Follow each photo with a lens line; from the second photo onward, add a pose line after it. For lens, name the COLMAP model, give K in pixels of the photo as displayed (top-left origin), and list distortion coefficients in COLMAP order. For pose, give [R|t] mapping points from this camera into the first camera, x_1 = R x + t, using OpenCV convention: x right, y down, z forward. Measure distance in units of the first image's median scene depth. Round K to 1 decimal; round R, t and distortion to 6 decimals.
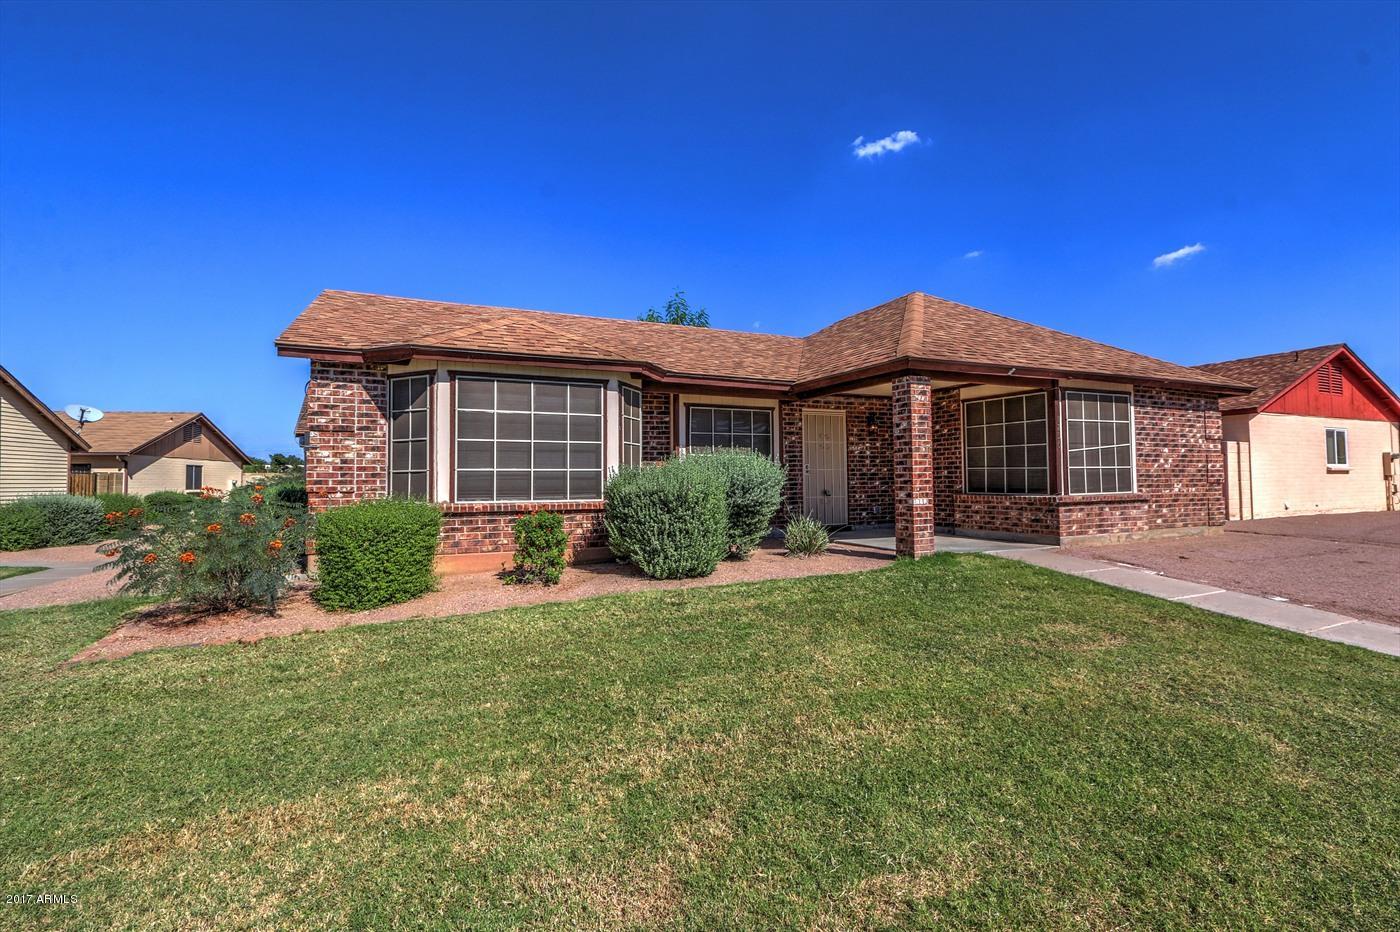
lens RADIAL K [[636.7, 0, 696.0], [0, 636.7, 459.1], [0, 0, 1]] dist [-0.031730, 0.011967]
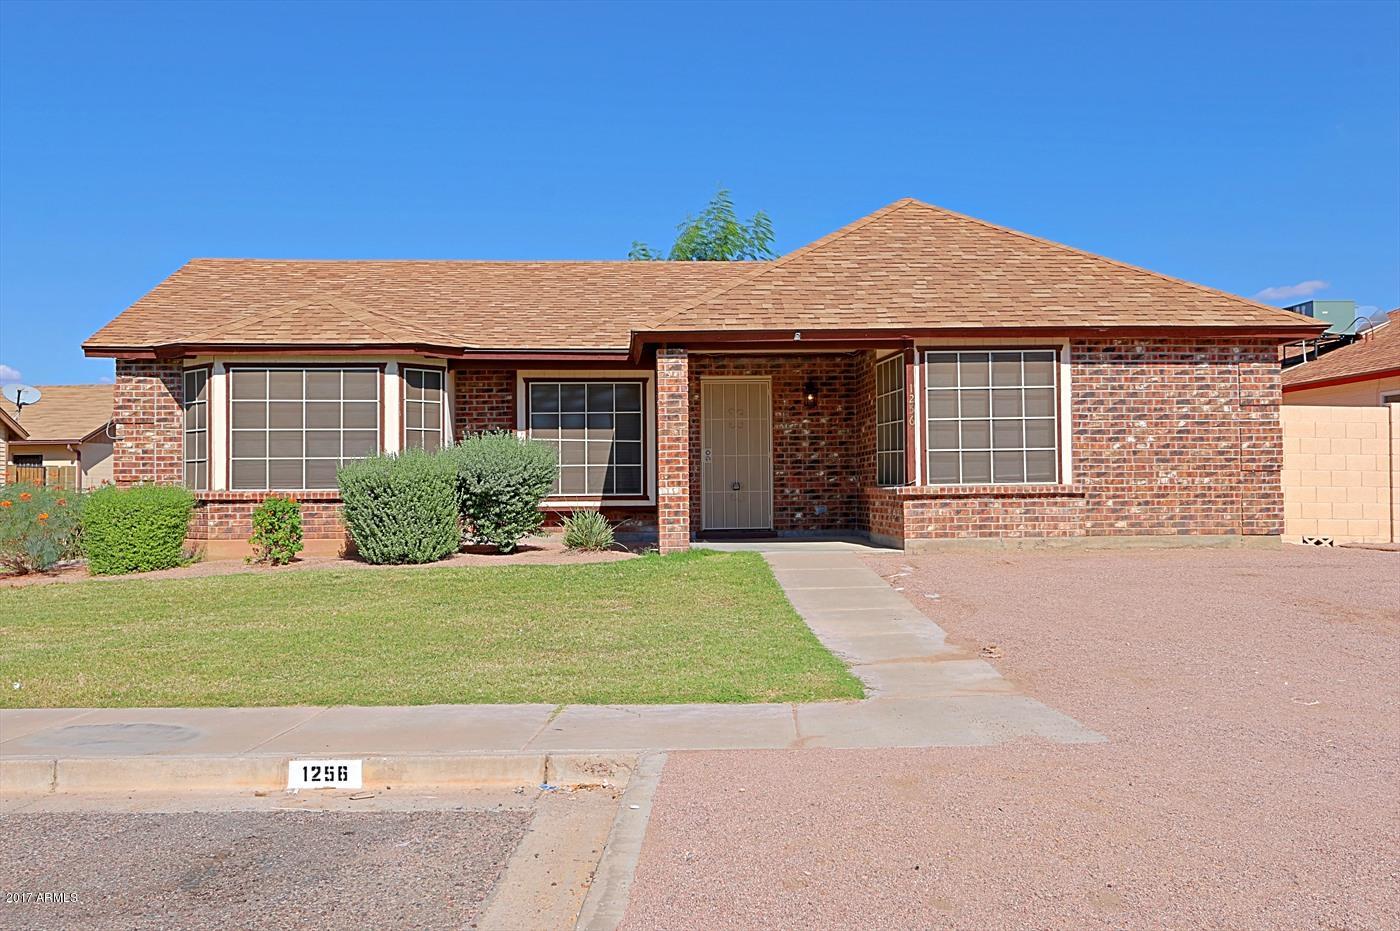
lens RADIAL K [[1315.3, 0, 700.0], [0, 1315.3, 465.5], [0, 0, 1]] dist [-0.002454, -0.003256]
pose [[0.936169, -0.005529, -0.351507, 0.988726], [0.013235, 0.999722, 0.019523, -0.003636], [0.351301, -0.022929, 0.935982, -0.671477]]
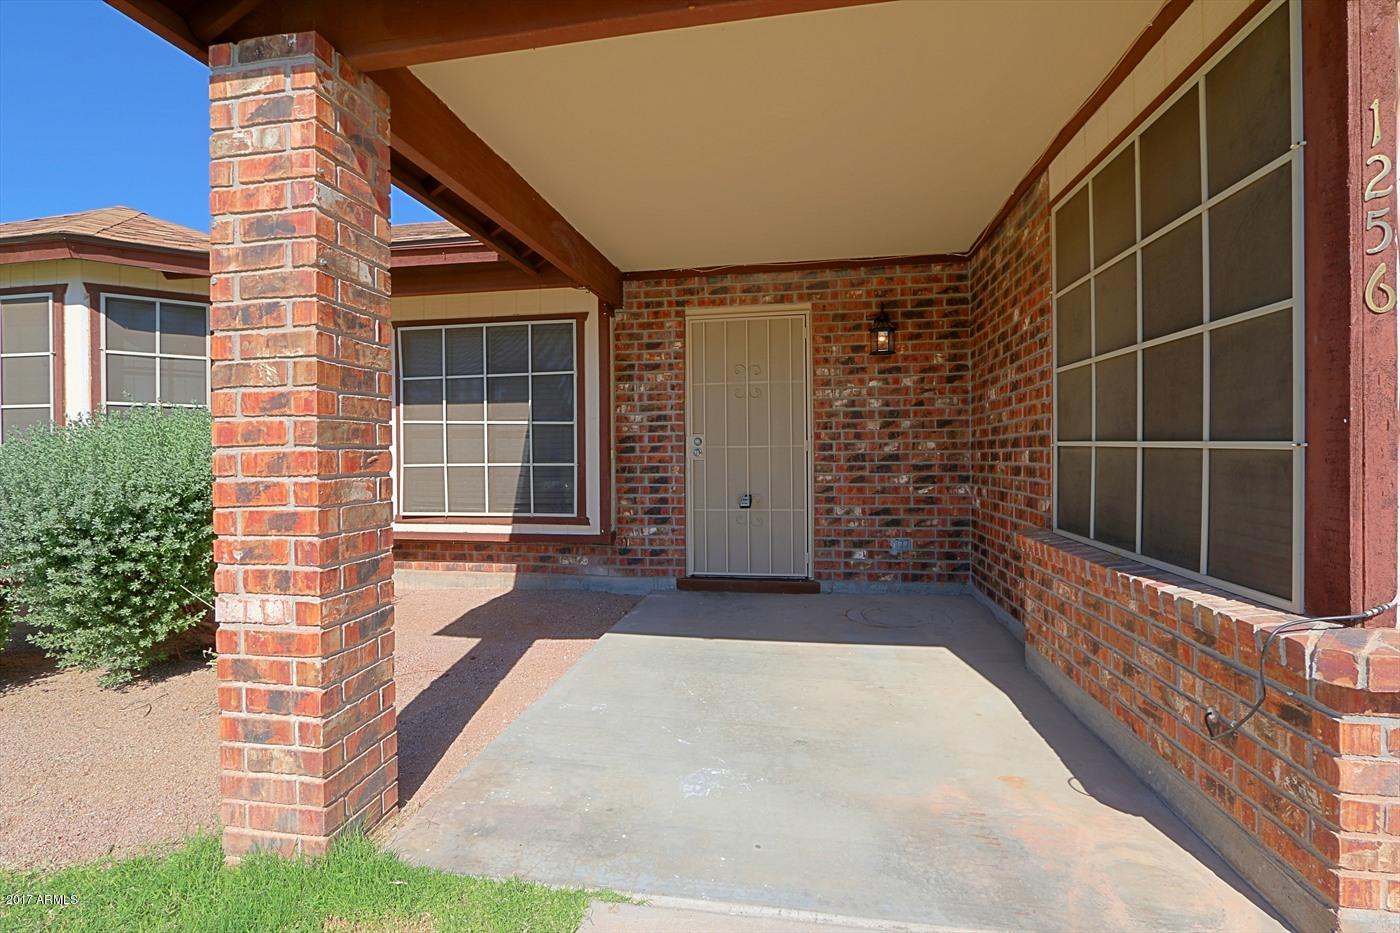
lens RADIAL K [[636.7, 0, 696.0], [0, 636.7, 459.6], [0, 0, 1]] dist [-0.031730, 0.011967]
pose [[0.829776, 0.006998, -0.558053, 0.574904], [0.021387, 0.998788, 0.044325, 0.007612], [0.557687, -0.048715, 0.828621, 0.861462]]
